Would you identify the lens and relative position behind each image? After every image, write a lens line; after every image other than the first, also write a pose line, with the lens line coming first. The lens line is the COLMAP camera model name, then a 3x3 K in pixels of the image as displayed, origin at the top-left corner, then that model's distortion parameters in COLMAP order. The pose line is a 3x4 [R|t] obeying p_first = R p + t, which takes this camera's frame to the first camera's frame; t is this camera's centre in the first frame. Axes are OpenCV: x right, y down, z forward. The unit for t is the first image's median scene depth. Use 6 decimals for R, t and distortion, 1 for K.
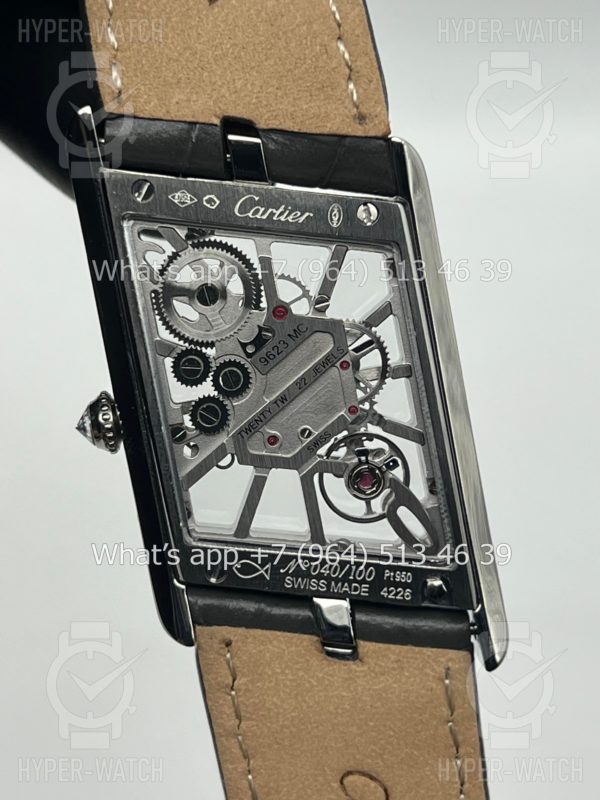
lens RADIAL K [[1825.3, 0, 300.0], [0, 1825.3, 400.0], [0, 0, 1]] dist [0.194530, -0.822574]
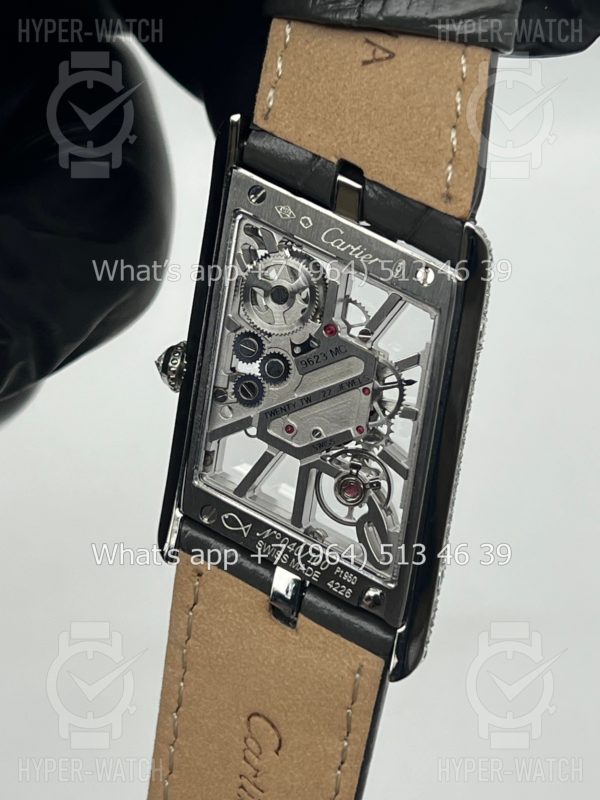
lens RADIAL K [[1825.3, 0, 300.0], [0, 1825.3, 400.0], [0, 0, 1]] dist [0.194530, -0.822574]
pose [[0.898083, 0.355797, -0.258563, 0.291473], [-0.348461, 0.934293, 0.075308, -0.087308], [0.268369, 0.022466, 0.963054, -0.140584]]
